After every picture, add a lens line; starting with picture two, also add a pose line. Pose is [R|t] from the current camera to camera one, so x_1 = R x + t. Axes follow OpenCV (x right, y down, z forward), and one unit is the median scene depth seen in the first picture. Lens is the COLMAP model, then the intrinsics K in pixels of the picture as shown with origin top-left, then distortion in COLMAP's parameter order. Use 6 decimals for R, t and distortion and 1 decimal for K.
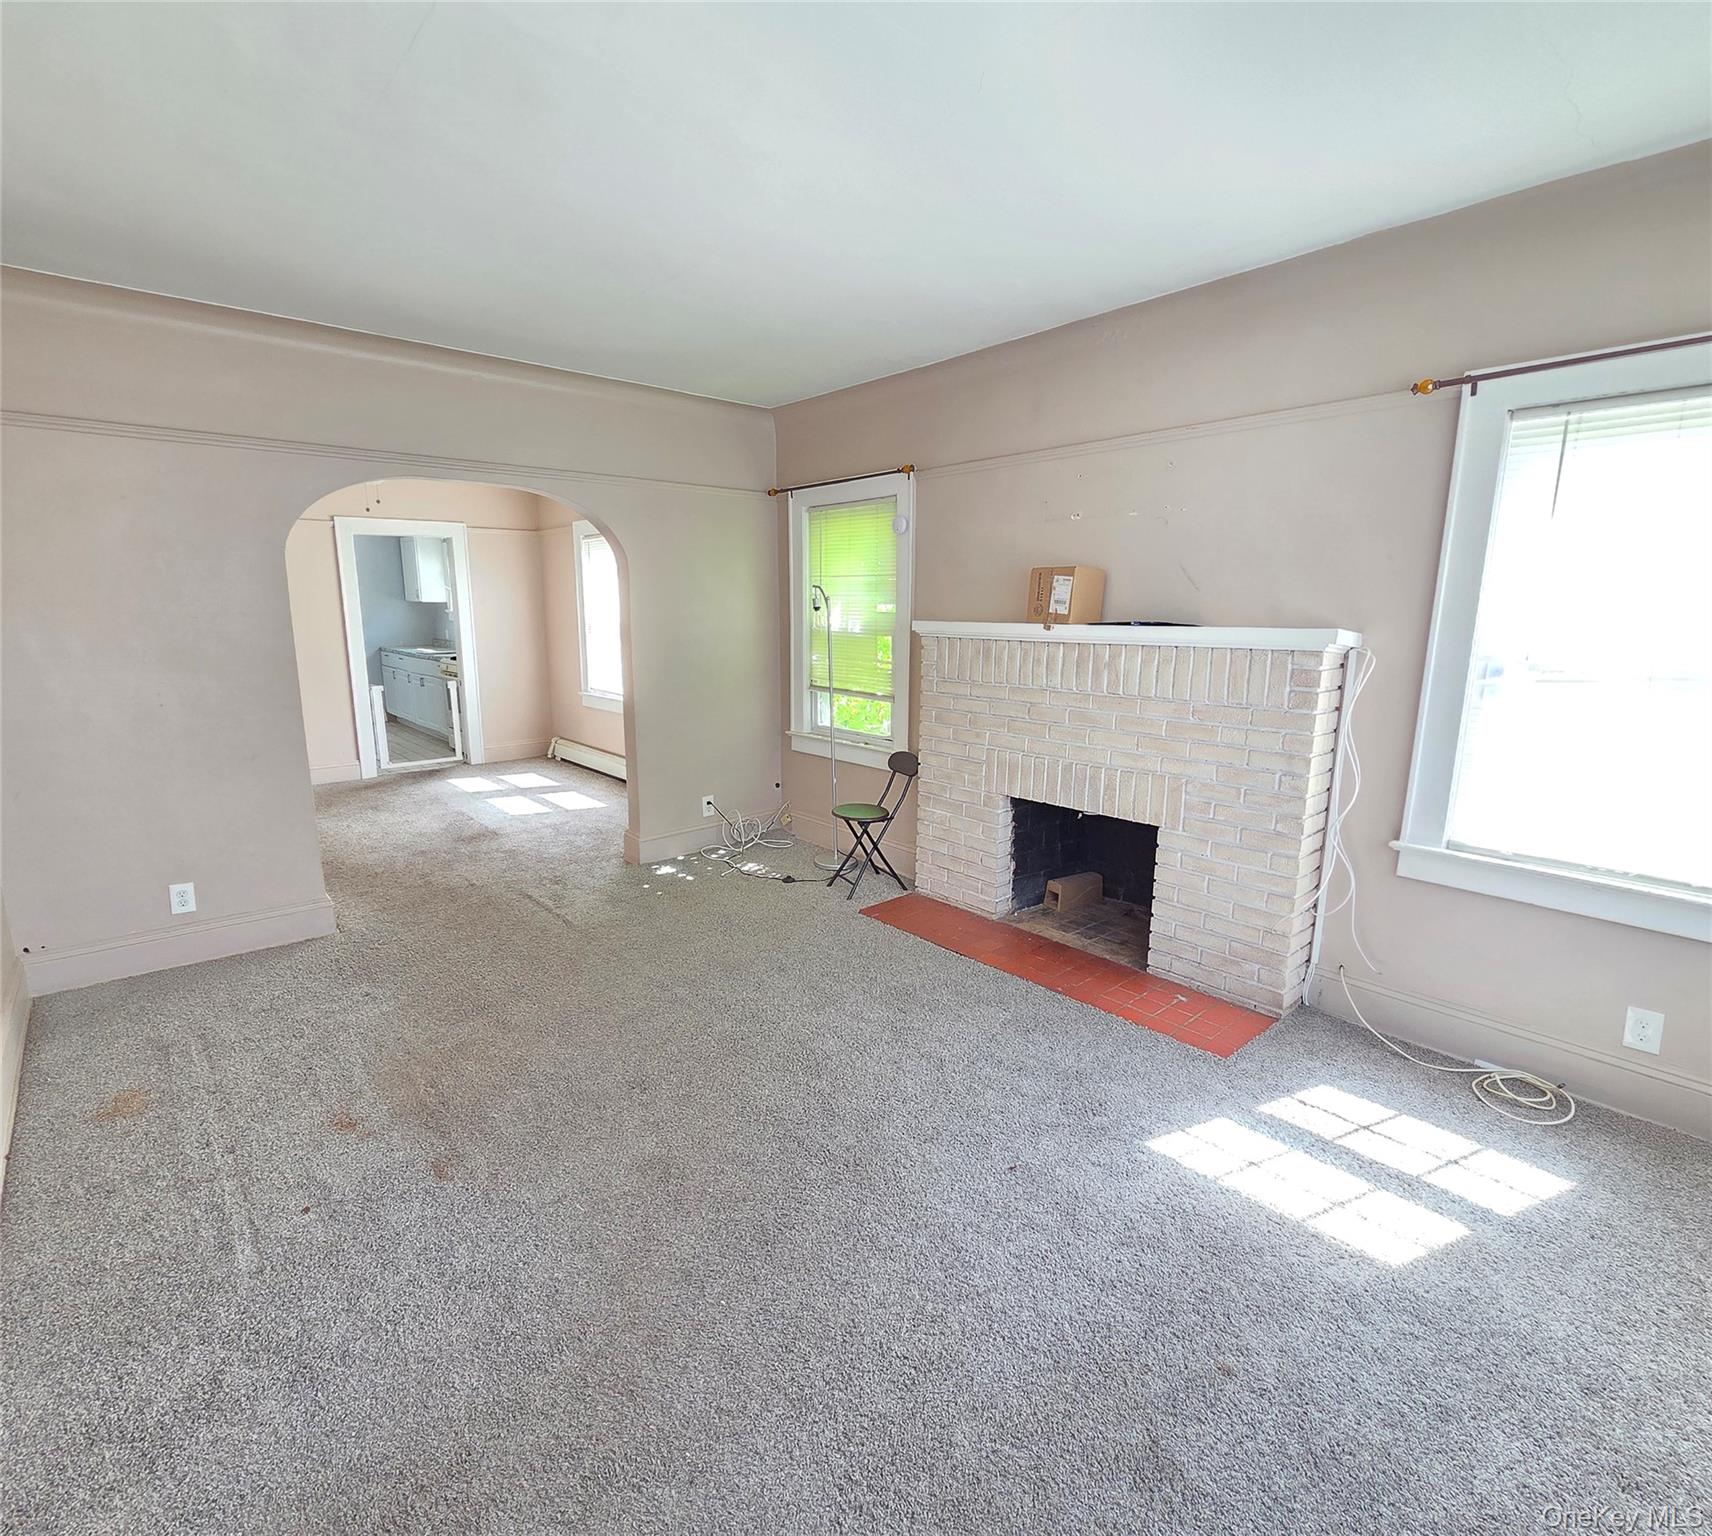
lens RADIAL K [[838.0, 0, 839.8], [0, 838.0, 769.5], [0, 0, 1]] dist [0.000840, -0.000136]
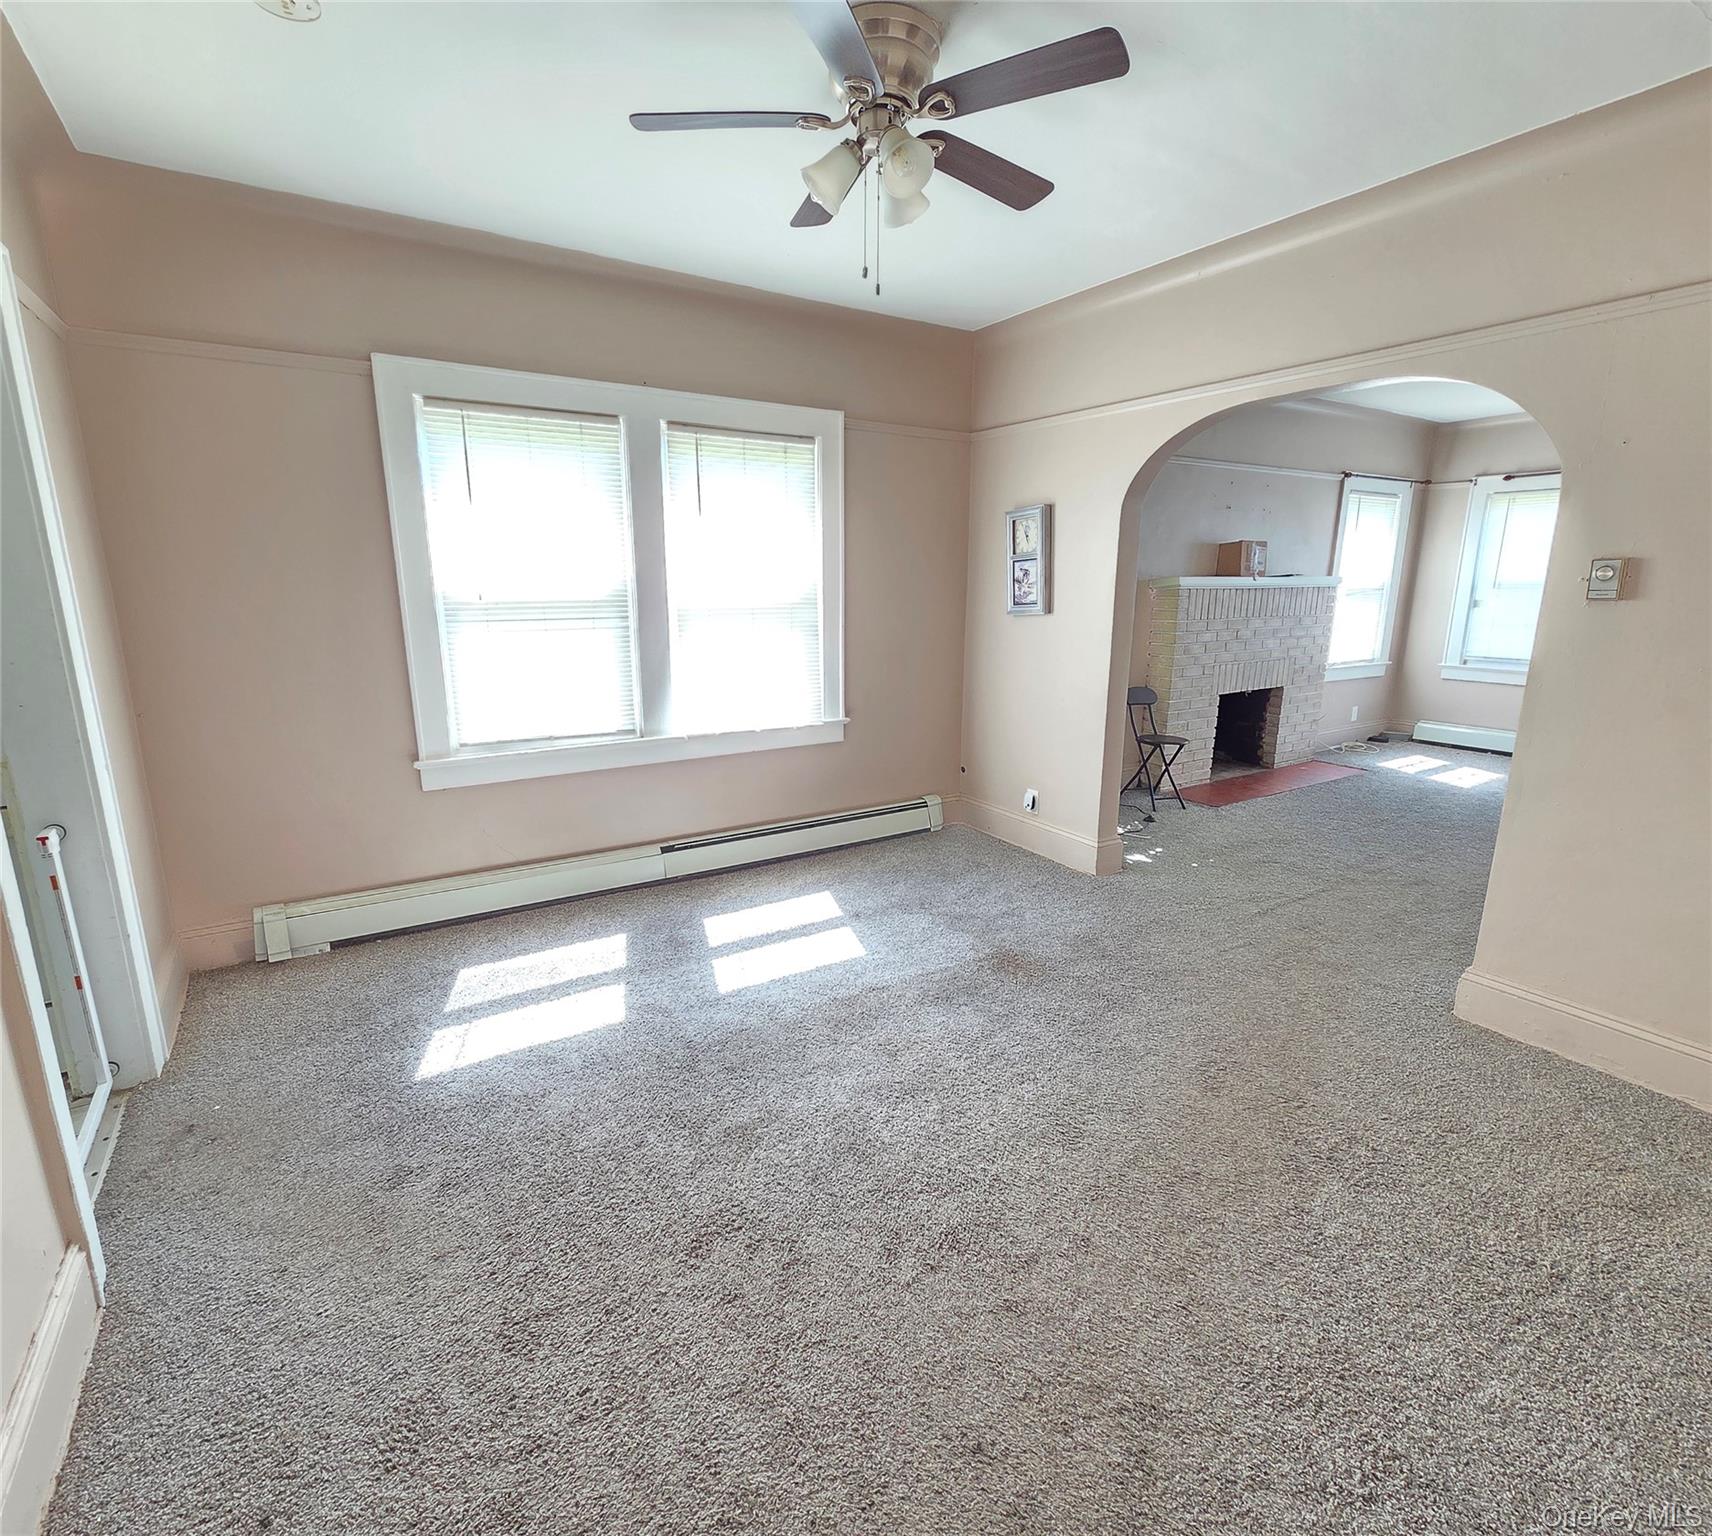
lens RADIAL K [[838.0, 0, 839.8], [0, 838.0, 769.5], [0, 0, 1]] dist [0.000840, -0.000136]
pose [[0.154652, -0.223670, 0.962317, -1.408926], [0.192394, 0.962207, 0.192725, -0.265248], [-0.969055, 0.155339, 0.191840, 1.432538]]
